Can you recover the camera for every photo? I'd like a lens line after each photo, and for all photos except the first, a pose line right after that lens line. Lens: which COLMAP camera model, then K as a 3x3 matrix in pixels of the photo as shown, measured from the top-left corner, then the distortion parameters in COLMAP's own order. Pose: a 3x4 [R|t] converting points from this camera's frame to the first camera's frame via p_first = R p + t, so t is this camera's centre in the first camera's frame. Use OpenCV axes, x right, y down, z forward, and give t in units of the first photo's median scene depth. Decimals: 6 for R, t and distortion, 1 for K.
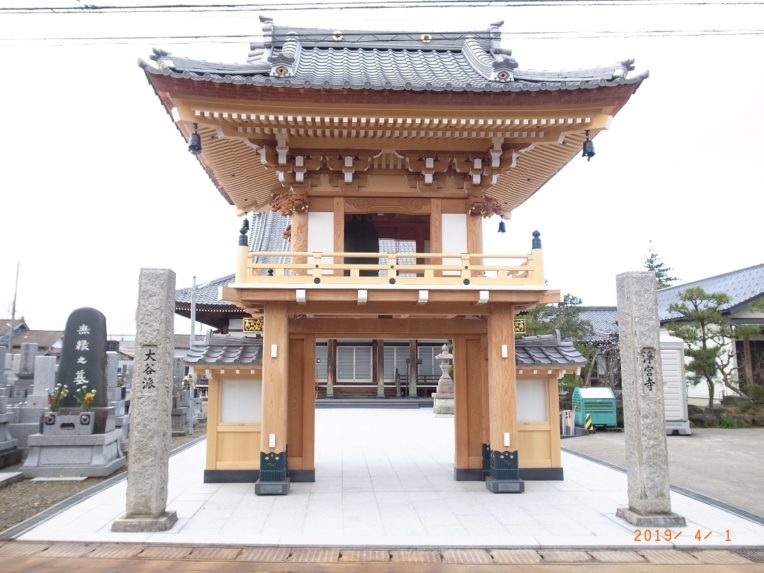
lens RADIAL K [[606.0, 0, 382.0], [0, 606.0, 286.5], [0, 0, 1]] dist [-0.032283, -0.000624]
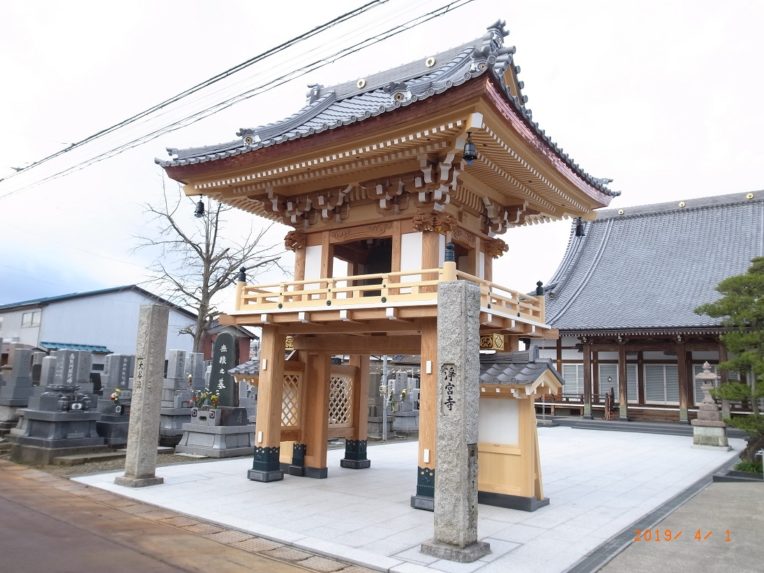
lens RADIAL K [[617.2, 0, 380.2], [0, 617.2, 290.2], [0, 0, 1]] dist [-0.018570, -0.005448]
pose [[0.787856, -0.064949, -0.612425, 0.723190], [0.052584, 0.997886, -0.038182, 0.014377], [0.613610, -0.002122, 0.789606, 0.139238]]
